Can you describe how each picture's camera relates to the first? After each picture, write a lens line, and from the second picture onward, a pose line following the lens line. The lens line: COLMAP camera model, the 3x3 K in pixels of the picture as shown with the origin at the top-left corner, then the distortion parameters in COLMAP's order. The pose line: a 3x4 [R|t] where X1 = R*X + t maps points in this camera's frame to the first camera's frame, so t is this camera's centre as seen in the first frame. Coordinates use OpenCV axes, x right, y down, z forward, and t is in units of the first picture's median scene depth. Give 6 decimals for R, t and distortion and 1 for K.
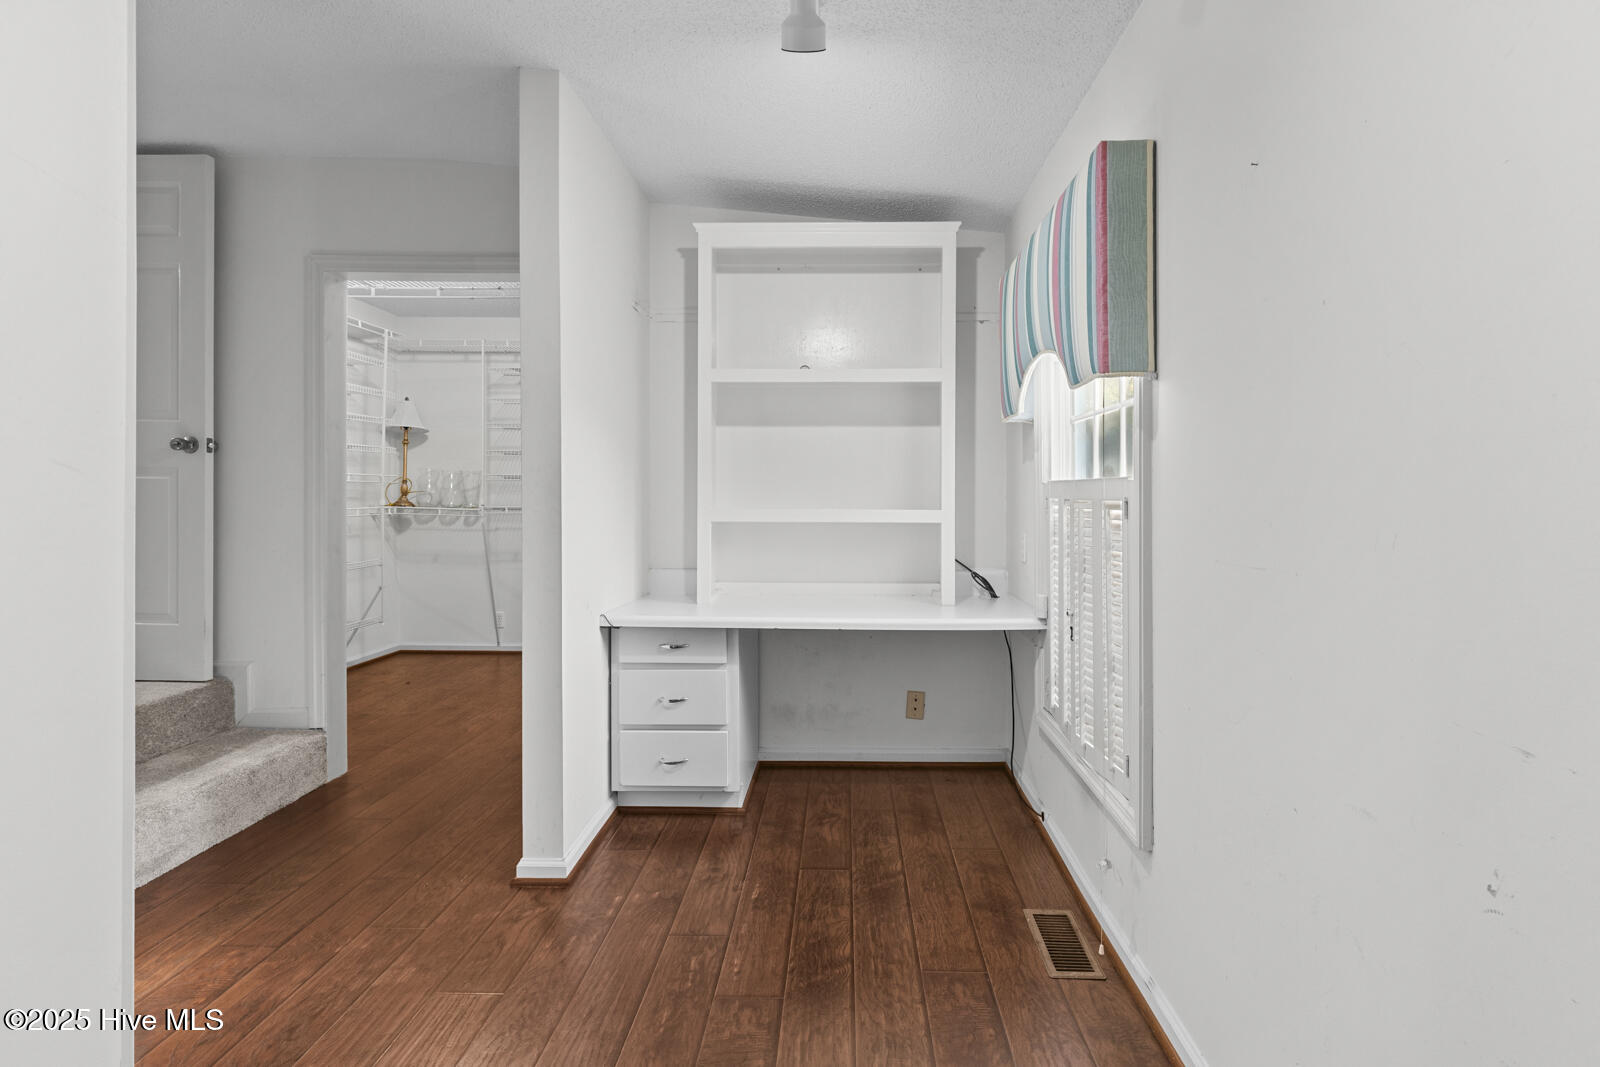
lens RADIAL K [[730.7, 0, 829.7], [0, 730.7, 496.1], [0, 0, 1]] dist [0.003564, -0.001296]
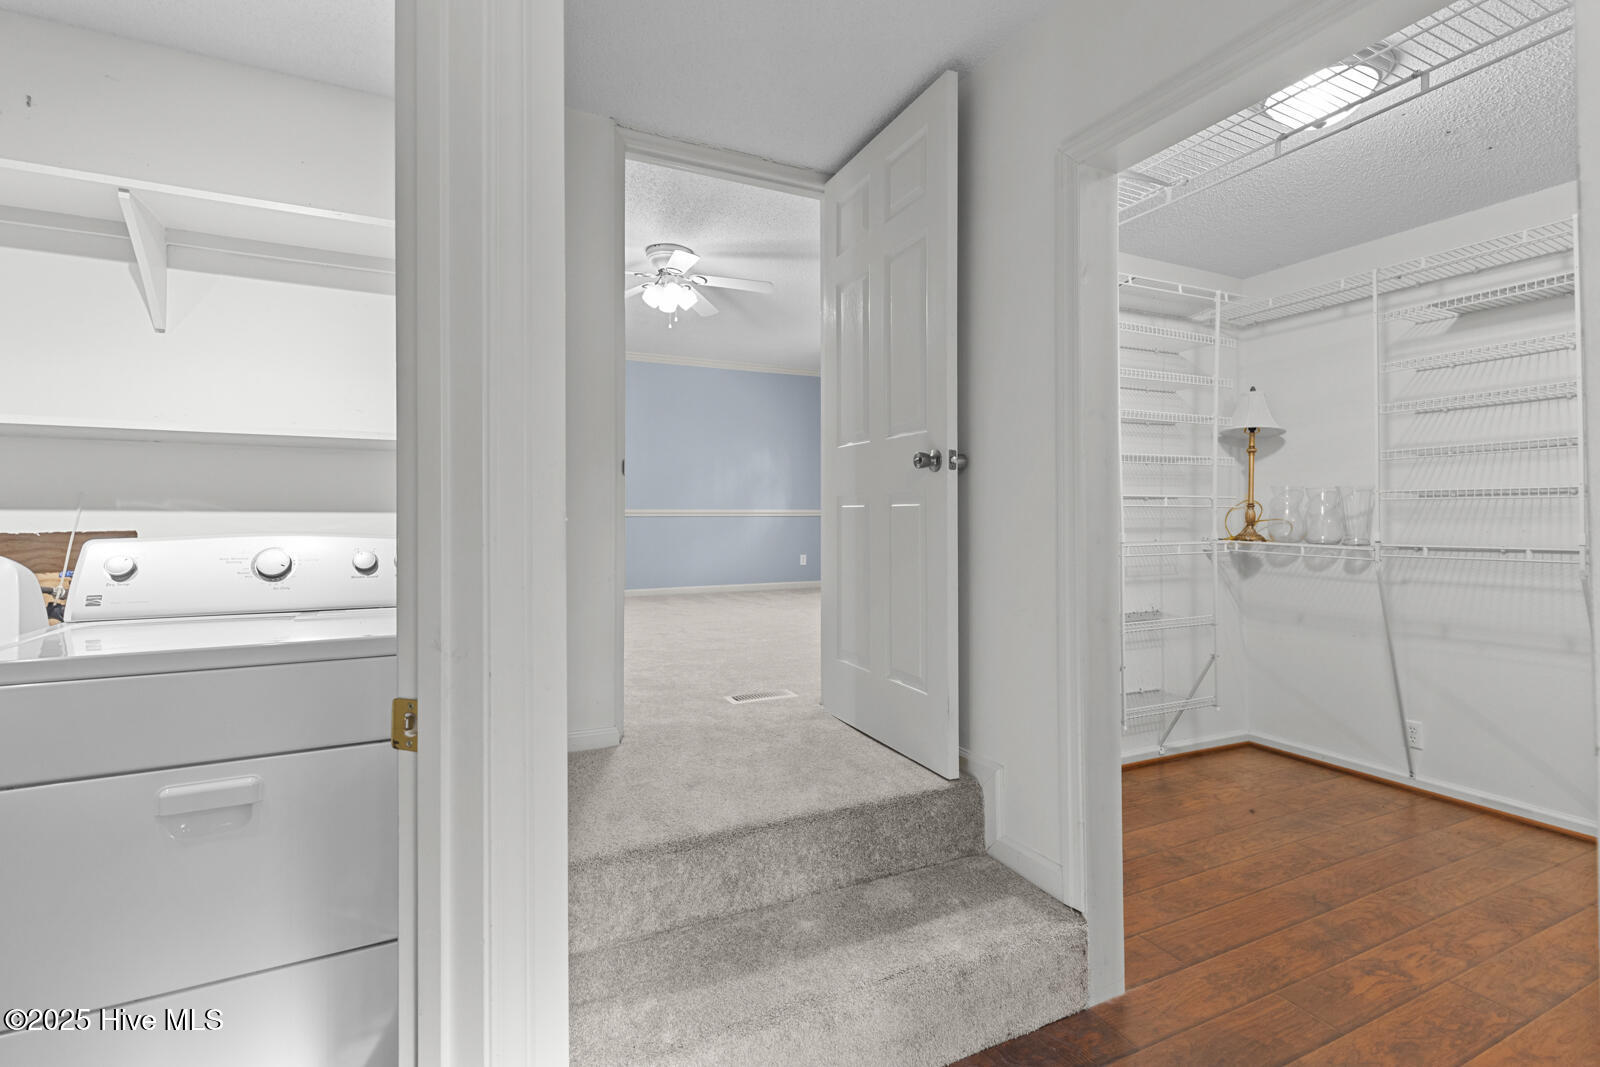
lens RADIAL K [[730.7, 0, 805.6], [0, 730.7, 507.9], [0, 0, 1]] dist [0.003564, -0.001296]
pose [[0.448489, -0.017778, -0.893612, -0.146616], [-0.000798, 0.999794, -0.020292, -0.003078], [0.893788, 0.009814, 0.448382, 0.307857]]
